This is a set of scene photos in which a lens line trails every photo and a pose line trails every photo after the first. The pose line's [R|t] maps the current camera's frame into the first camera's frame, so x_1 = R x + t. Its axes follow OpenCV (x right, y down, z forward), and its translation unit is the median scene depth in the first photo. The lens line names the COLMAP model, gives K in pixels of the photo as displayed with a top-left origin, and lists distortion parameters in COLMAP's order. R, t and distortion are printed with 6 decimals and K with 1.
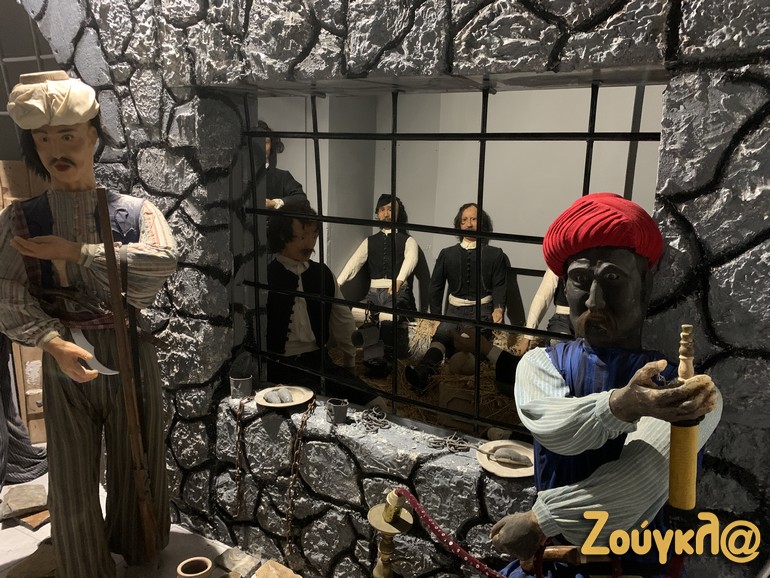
lens RADIAL K [[584.8, 0, 389.5], [0, 584.8, 280.7], [0, 0, 1]] dist [0.023907, -0.023911]
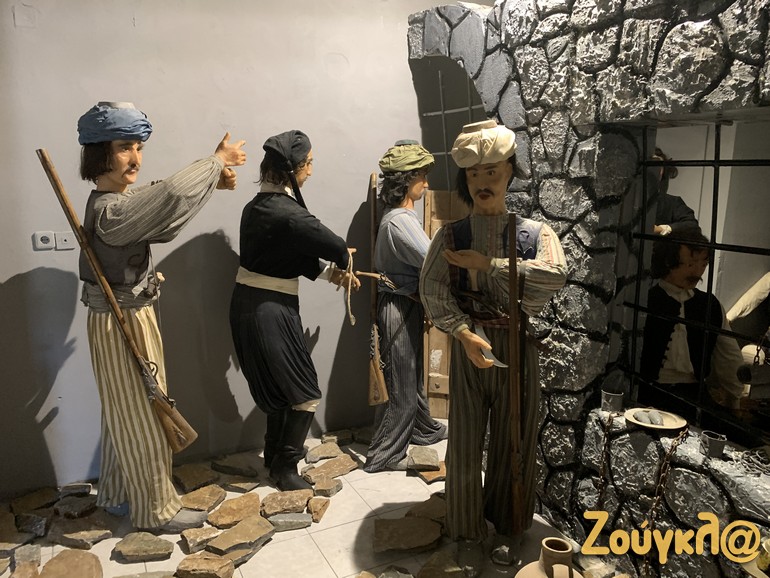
lens RADIAL K [[584.8, 0, 389.5], [0, 584.8, 280.7], [0, 0, 1]] dist [0.023907, -0.023911]
pose [[0.814592, 0.083187, -0.574038, 0.010701], [-0.105340, 0.994422, -0.005377, 0.013437], [0.570388, 0.064849, 0.818811, -0.116227]]
